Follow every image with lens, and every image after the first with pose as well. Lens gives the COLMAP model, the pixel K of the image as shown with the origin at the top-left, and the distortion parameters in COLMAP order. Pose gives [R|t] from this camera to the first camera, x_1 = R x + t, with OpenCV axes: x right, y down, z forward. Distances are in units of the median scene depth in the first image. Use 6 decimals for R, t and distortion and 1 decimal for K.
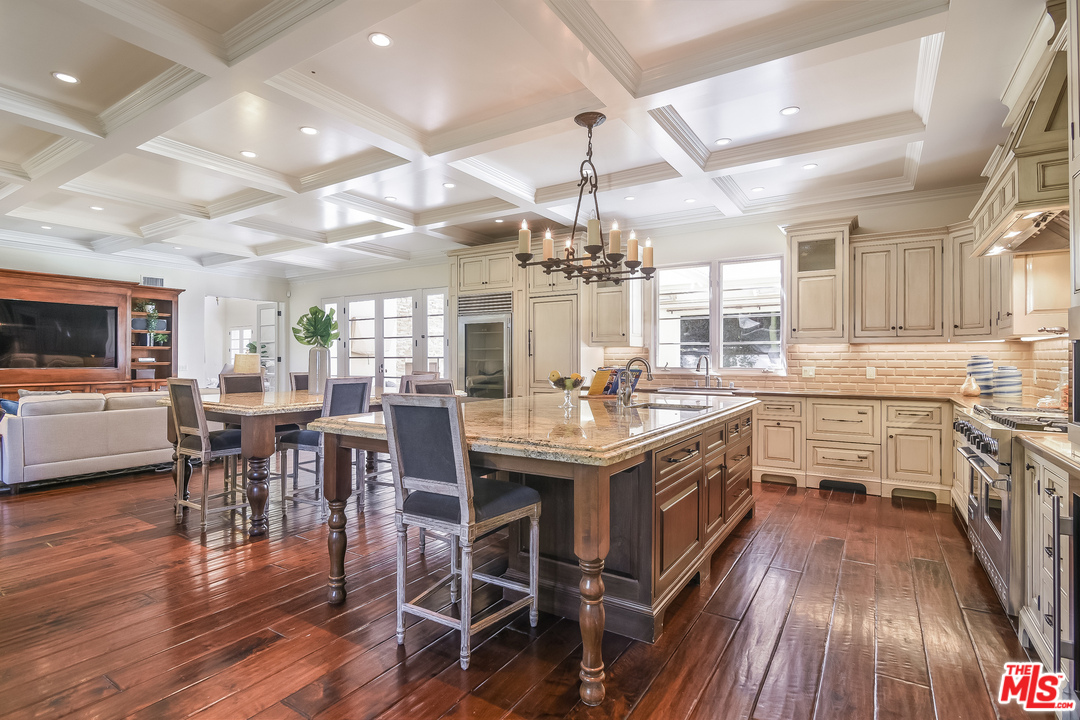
lens RADIAL K [[522.4, 0, 541.1], [0, 522.4, 358.5], [0, 0, 1]] dist [-0.012672, -0.001407]
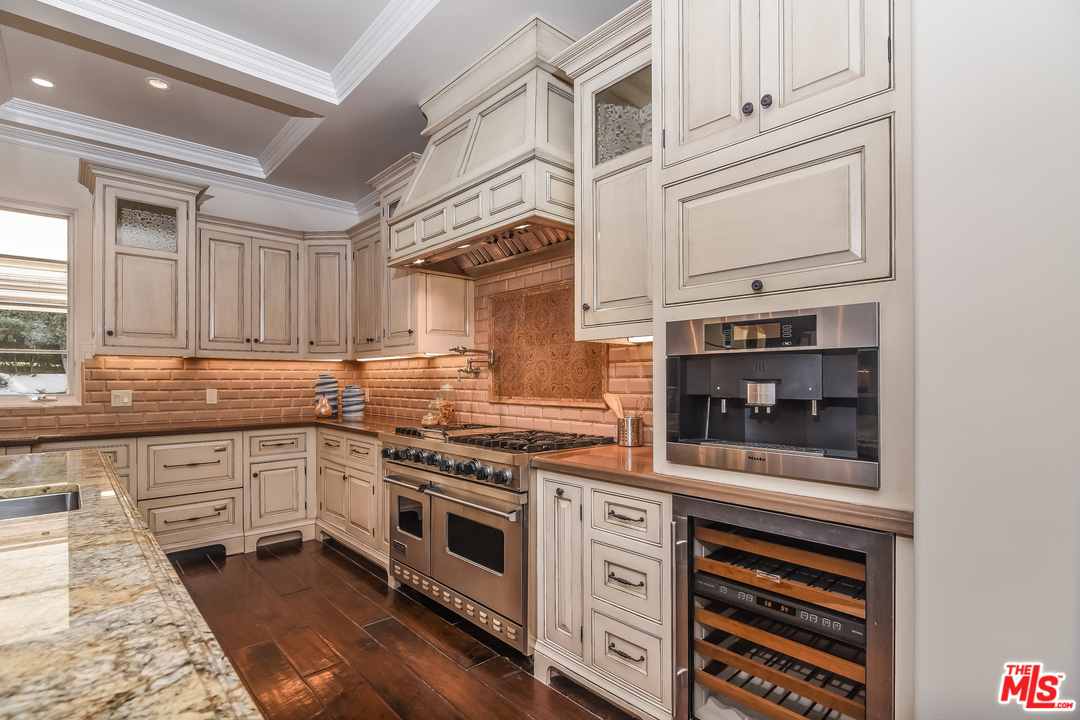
lens RADIAL K [[522.4, 0, 542.5], [0, 522.4, 378.5], [0, 0, 1]] dist [-0.012672, -0.001407]
pose [[0.259510, -0.001228, 0.965740, 0.013771], [0.002189, 0.999997, 0.000683, 0.001445], [-0.965738, 0.001937, 0.259512, 0.359666]]
